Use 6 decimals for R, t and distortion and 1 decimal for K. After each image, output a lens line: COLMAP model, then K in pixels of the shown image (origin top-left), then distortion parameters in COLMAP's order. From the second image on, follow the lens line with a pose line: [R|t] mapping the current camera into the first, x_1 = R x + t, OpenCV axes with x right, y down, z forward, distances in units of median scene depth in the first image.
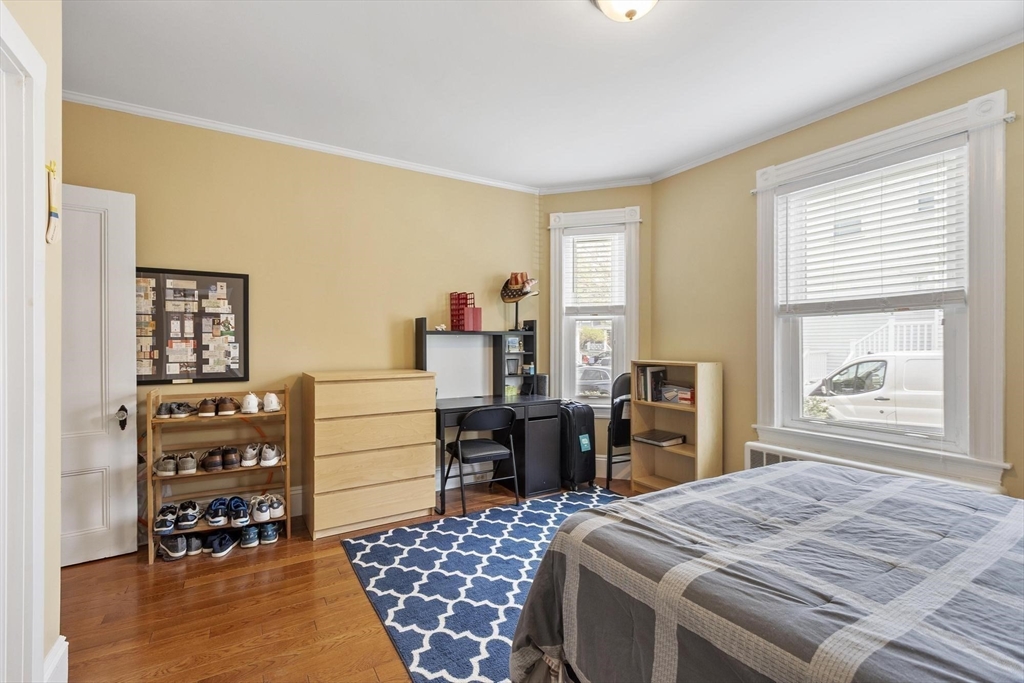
lens RADIAL K [[441.2, 0, 474.2], [0, 441.2, 342.2], [0, 0, 1]] dist [0.000092, -0.000120]
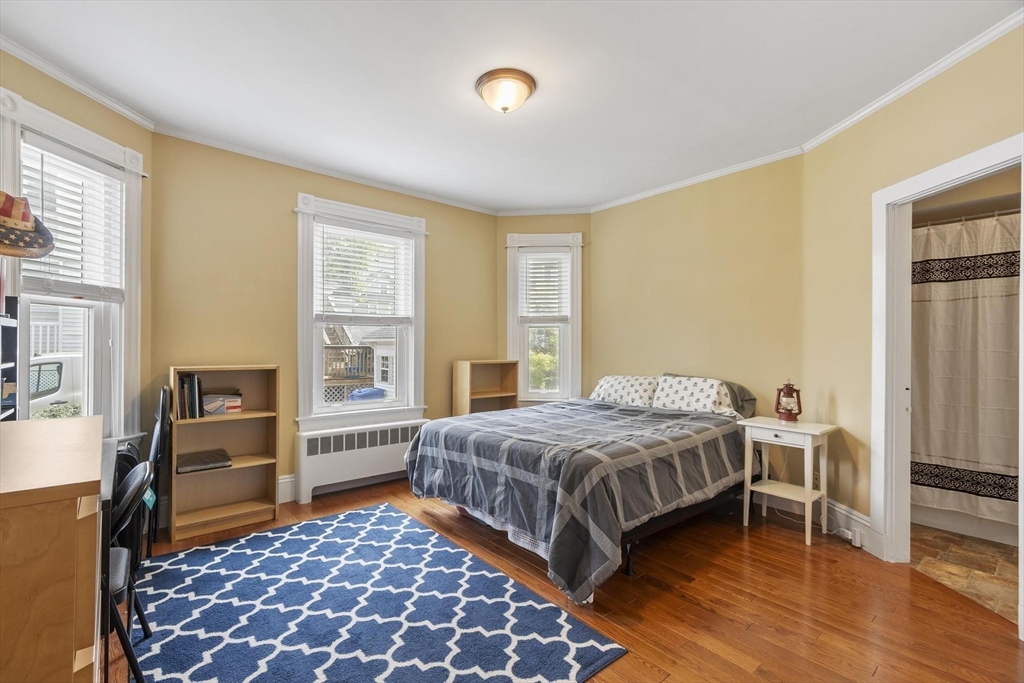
lens RADIAL K [[453.4, 0, 485.4], [0, 453.4, 346.6], [0, 0, 1]] dist [-0.000115, -0.000174]
pose [[-0.186359, -0.002054, 0.982479, -0.533135], [-0.005639, 0.999984, 0.001021, 0.001543], [-0.982465, -0.005350, -0.186368, 0.680514]]
